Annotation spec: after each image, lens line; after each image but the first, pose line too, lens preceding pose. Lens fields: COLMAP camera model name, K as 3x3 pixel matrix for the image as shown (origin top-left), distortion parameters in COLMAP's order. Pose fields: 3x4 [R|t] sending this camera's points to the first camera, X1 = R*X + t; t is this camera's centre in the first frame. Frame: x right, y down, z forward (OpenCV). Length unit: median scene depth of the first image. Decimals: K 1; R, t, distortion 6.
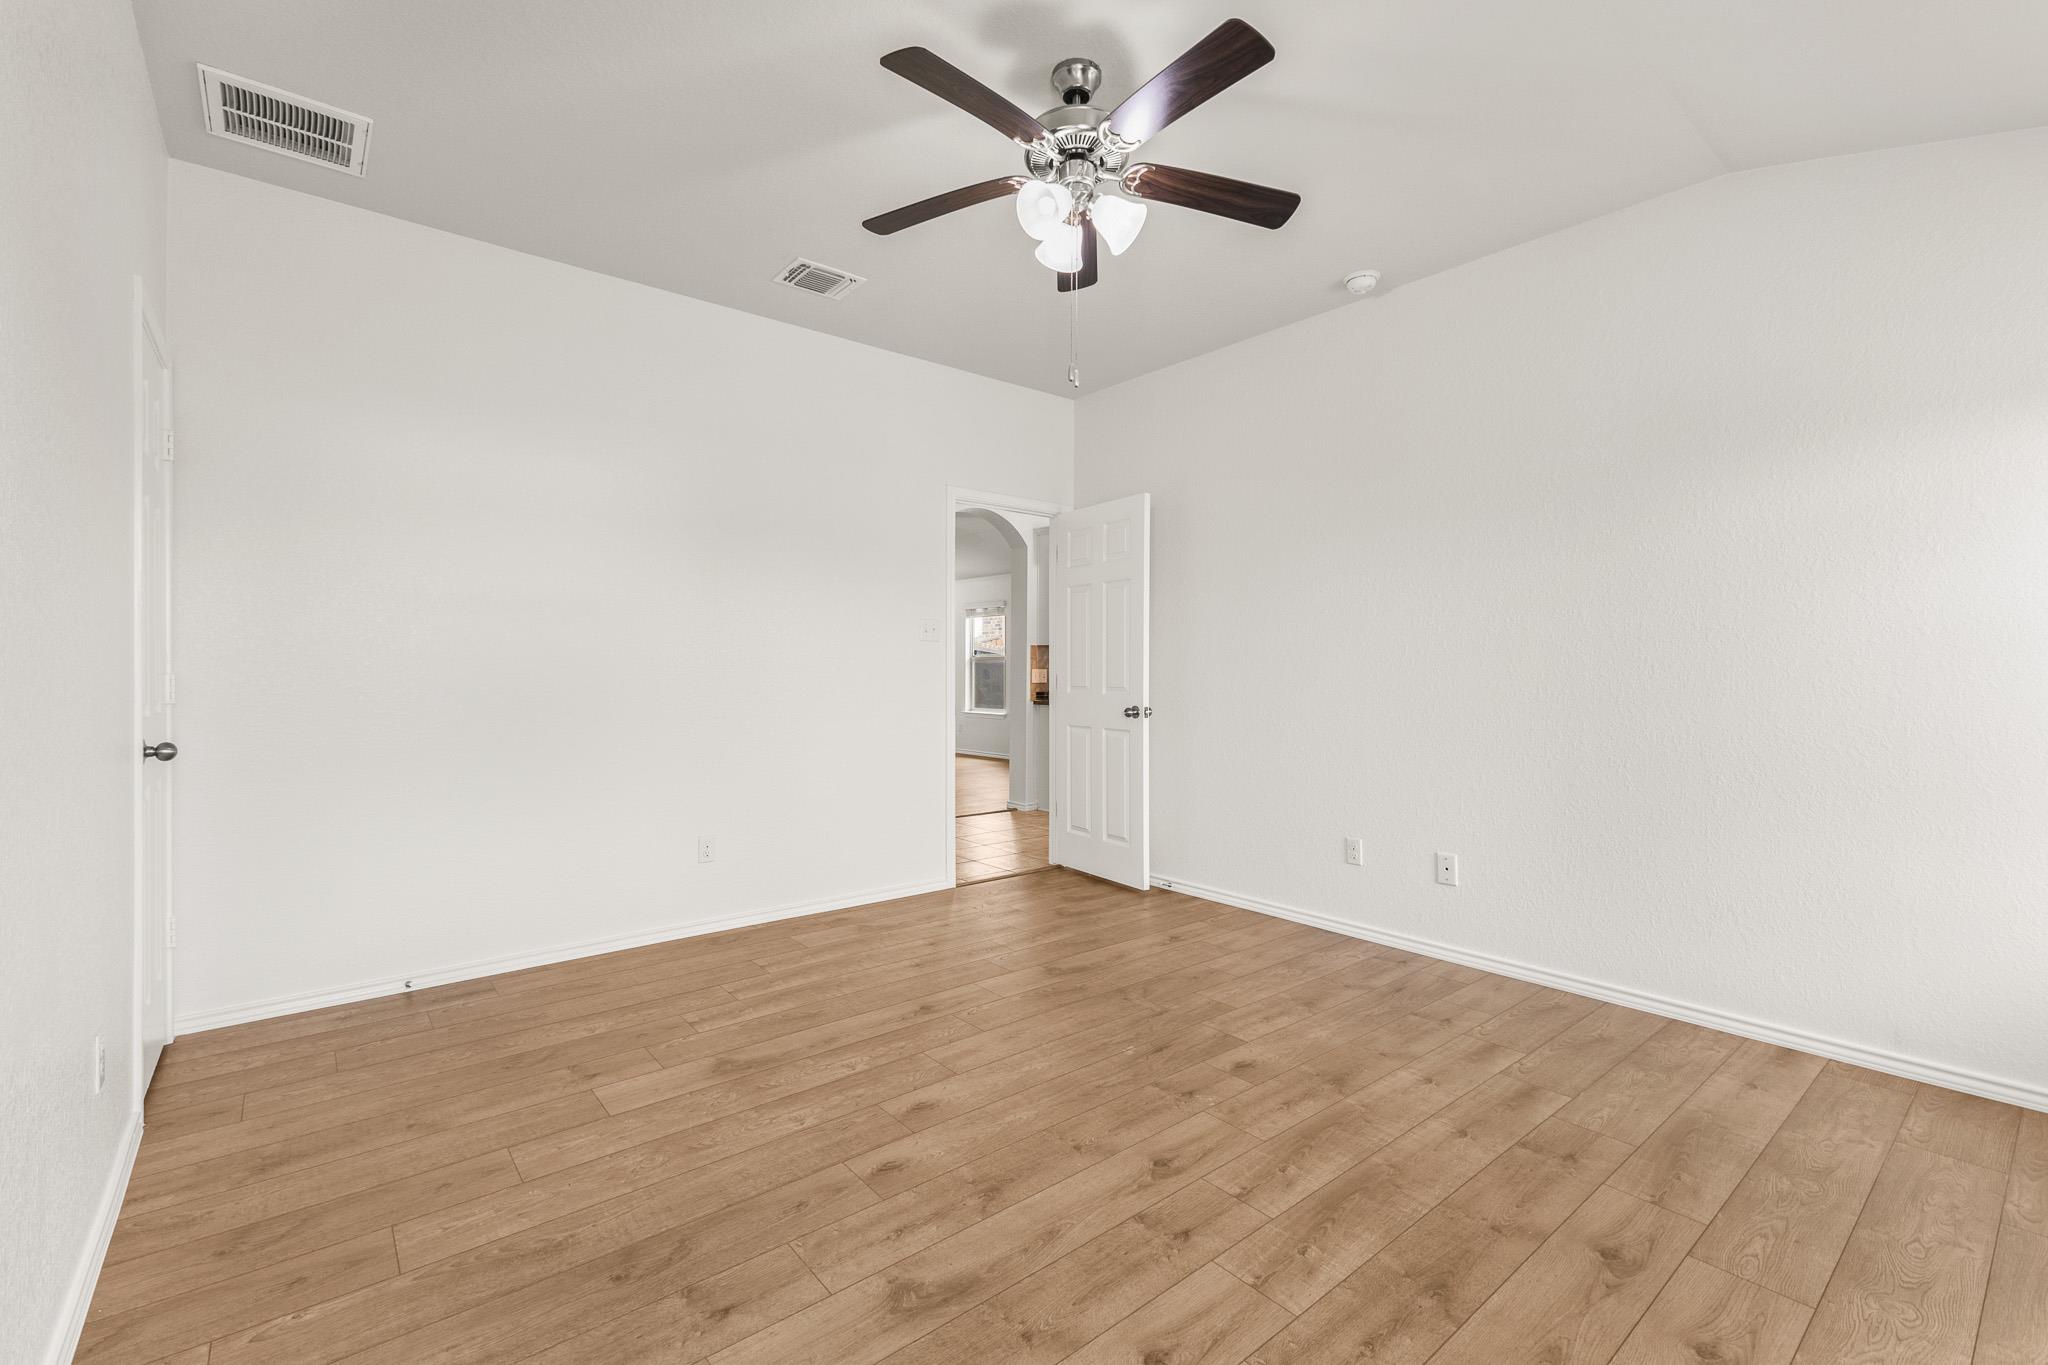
lens RADIAL K [[889.5, 0, 1022.3], [0, 889.5, 667.5], [0, 0, 1]] dist [0.009256, -0.000842]
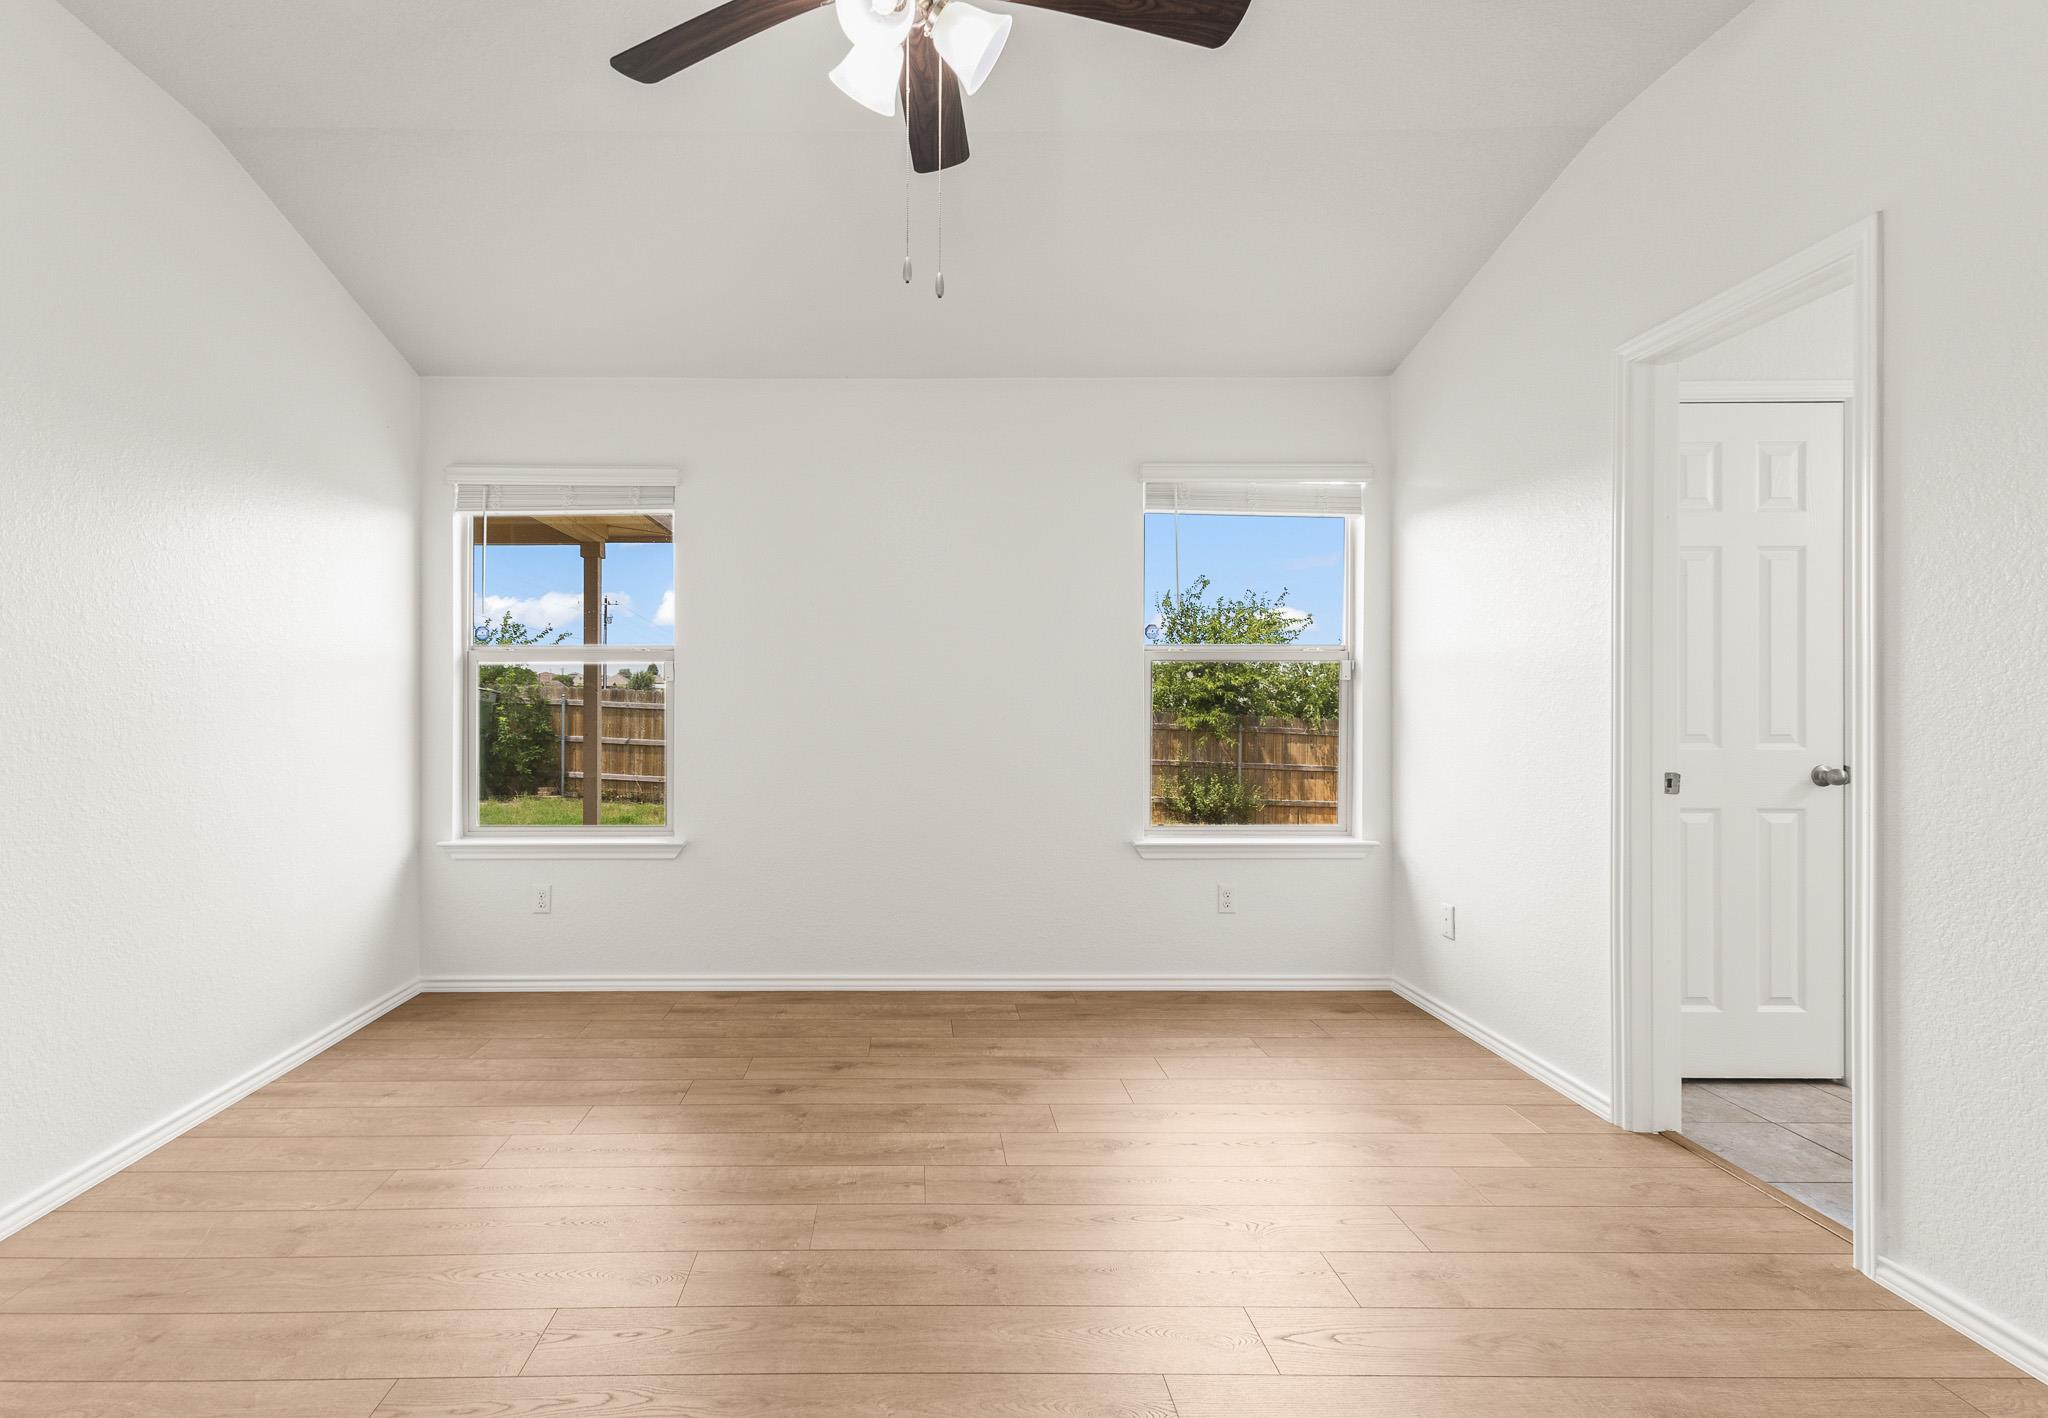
lens RADIAL K [[990.0, 0, 916.7], [0, 990.0, 701.3], [0, 0, 1]] dist [0.001287, 0.000084]
pose [[-0.769688, -0.002392, 0.638415, -0.463463], [-0.003488, 0.999994, -0.000457, 0.003294], [-0.638410, -0.002579, -0.769692, 1.710796]]
